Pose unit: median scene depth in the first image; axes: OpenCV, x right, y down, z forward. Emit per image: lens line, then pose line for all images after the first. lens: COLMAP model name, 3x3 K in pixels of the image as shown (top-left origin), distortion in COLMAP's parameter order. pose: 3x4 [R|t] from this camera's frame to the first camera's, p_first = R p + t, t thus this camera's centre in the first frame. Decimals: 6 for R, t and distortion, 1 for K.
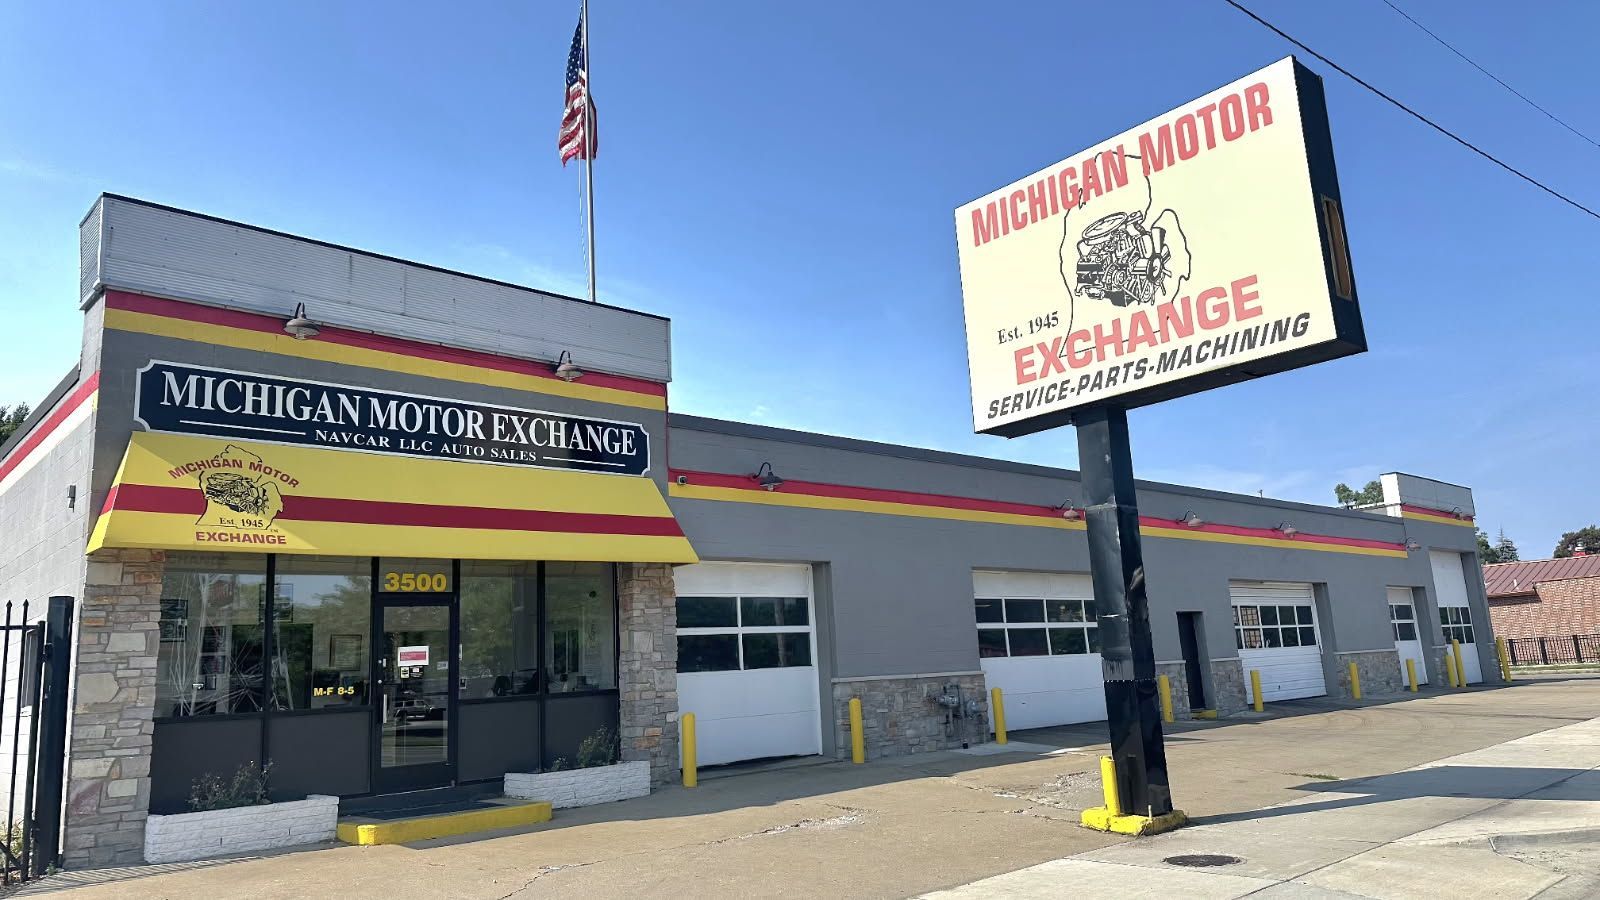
lens RADIAL K [[1053.0, 0, 800.0], [0, 1053.0, 450.0], [0, 0, 1]] dist [0.126259, -0.191805]
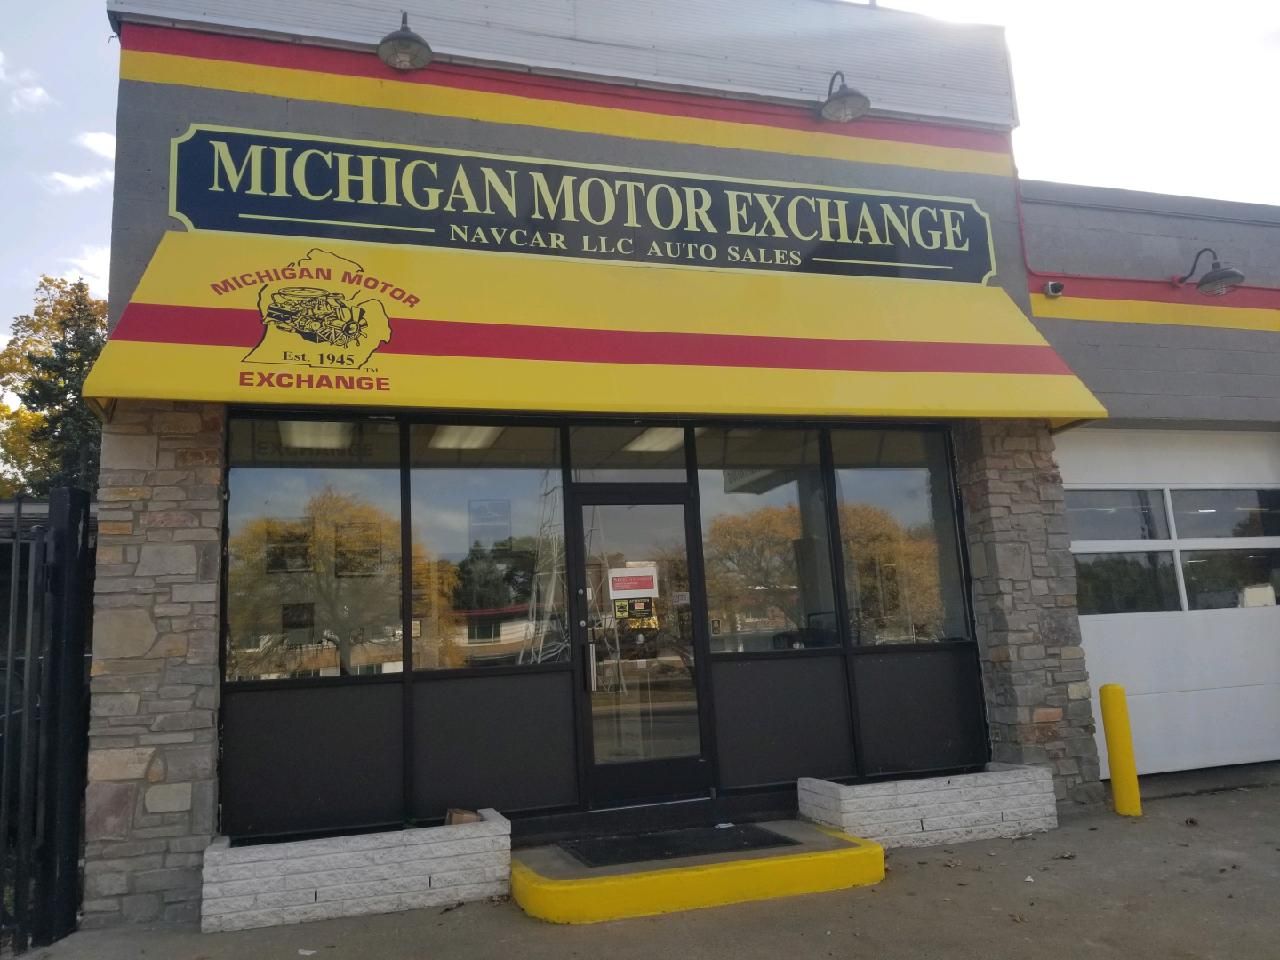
lens RADIAL K [[911.3, 0, 655.9], [0, 911.3, 479.5], [0, 0, 1]] dist [0.089322, -0.174200]
pose [[0.899898, -0.071054, -0.430273, -0.112354], [0.092755, 0.995248, 0.029641, 0.112047], [0.426122, -0.066583, 0.902212, 0.504355]]
